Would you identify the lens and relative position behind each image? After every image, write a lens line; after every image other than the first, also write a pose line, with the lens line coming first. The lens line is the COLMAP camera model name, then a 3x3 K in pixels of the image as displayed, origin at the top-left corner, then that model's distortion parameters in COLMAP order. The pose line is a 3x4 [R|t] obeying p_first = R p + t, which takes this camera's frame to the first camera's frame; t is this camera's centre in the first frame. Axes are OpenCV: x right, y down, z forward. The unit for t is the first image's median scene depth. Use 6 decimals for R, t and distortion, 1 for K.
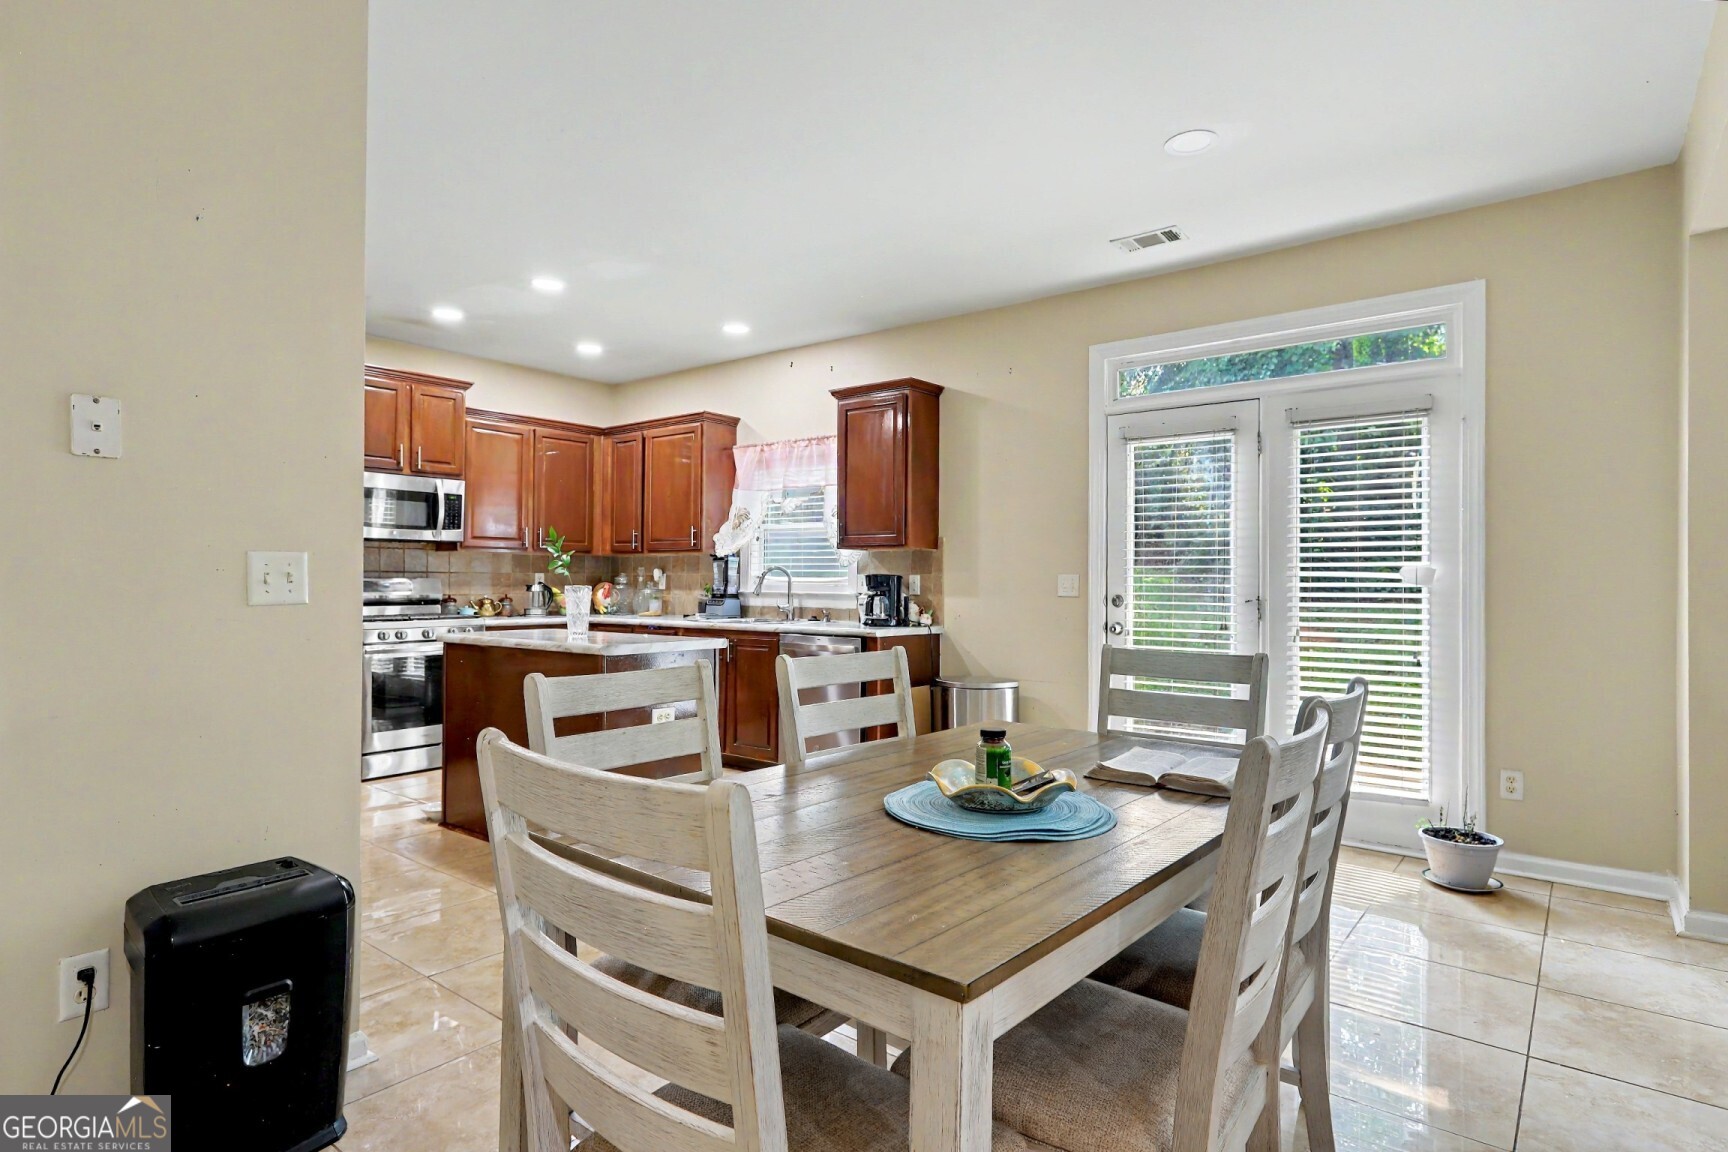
lens RADIAL K [[921.3, 0, 854.7], [0, 921.3, 573.7], [0, 0, 1]] dist [-0.001334, 0.001250]
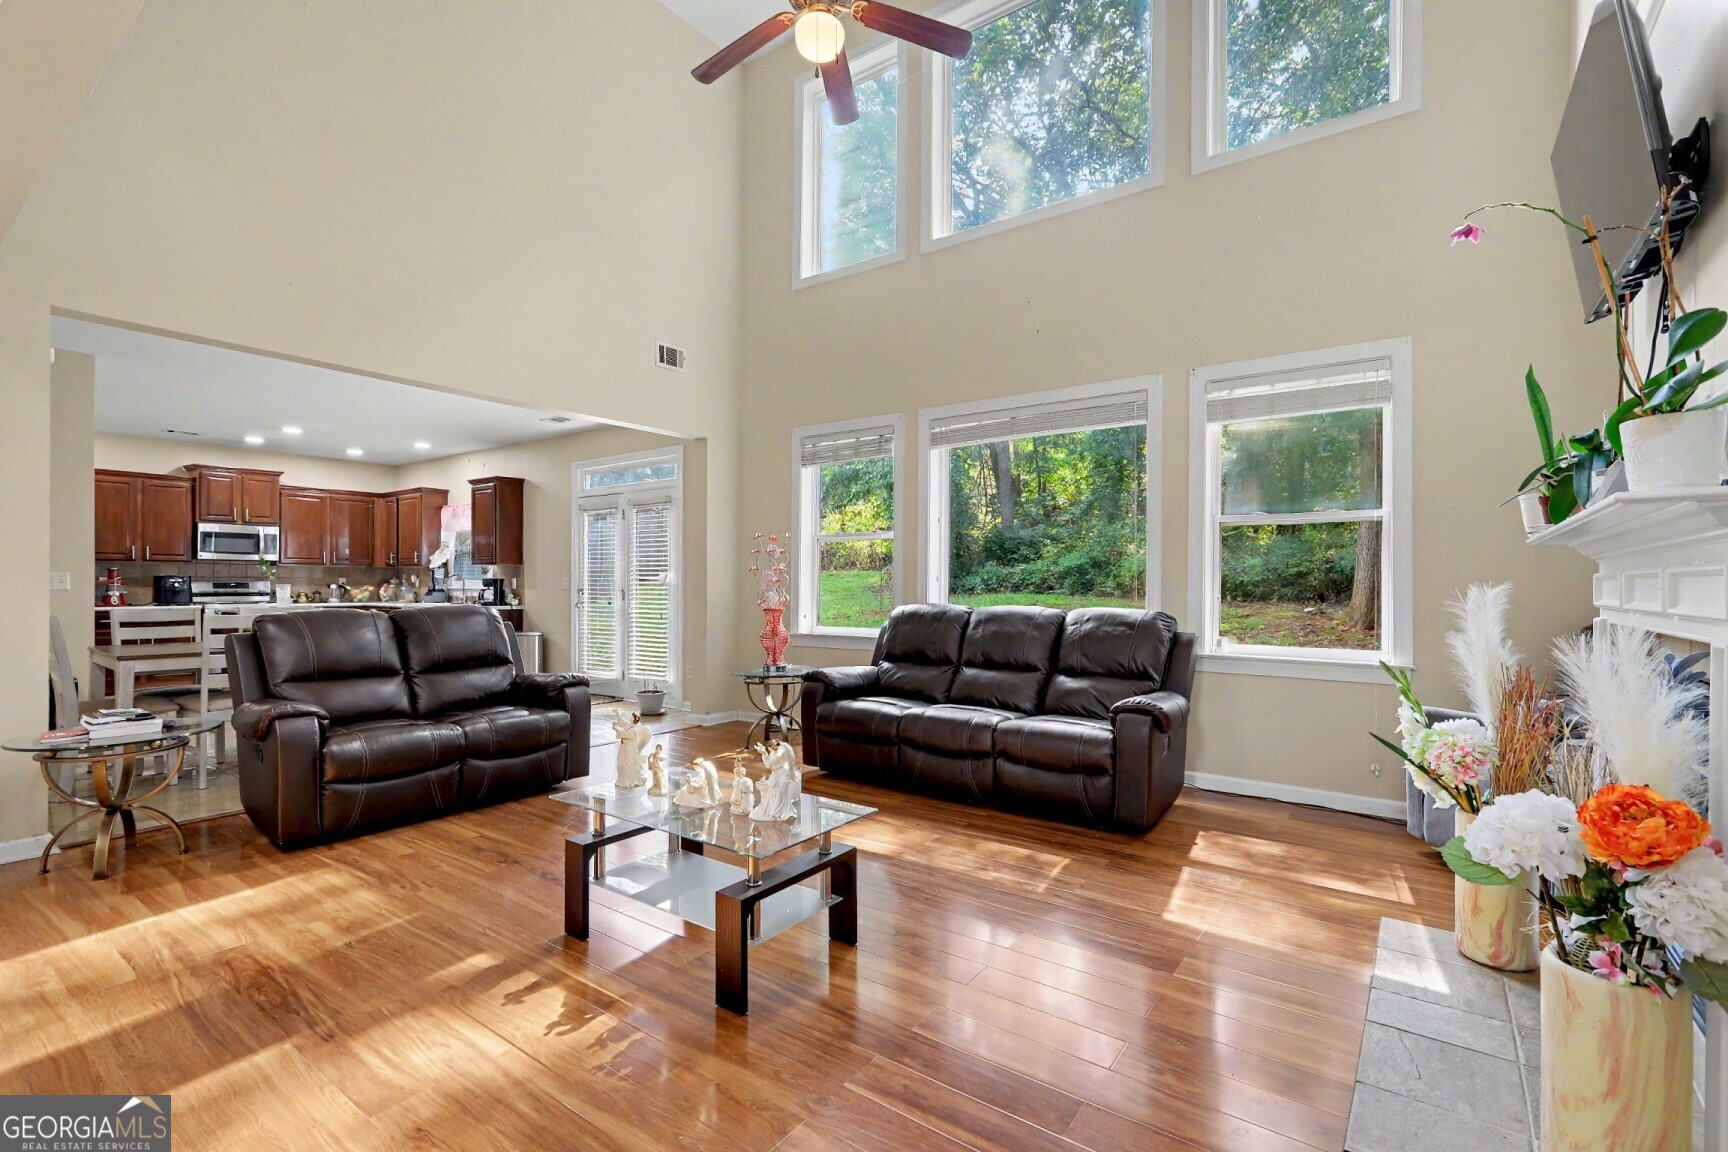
lens RADIAL K [[772.1, 0, 859.8], [0, 772.1, 581.7], [0, 0, 1]] dist [-0.001471, 0.000410]
pose [[0.999150, -0.003786, 0.041044, 0.625807], [0.003525, 0.999973, 0.006416, 0.000553], [-0.041067, -0.006266, 0.999137, -0.535302]]
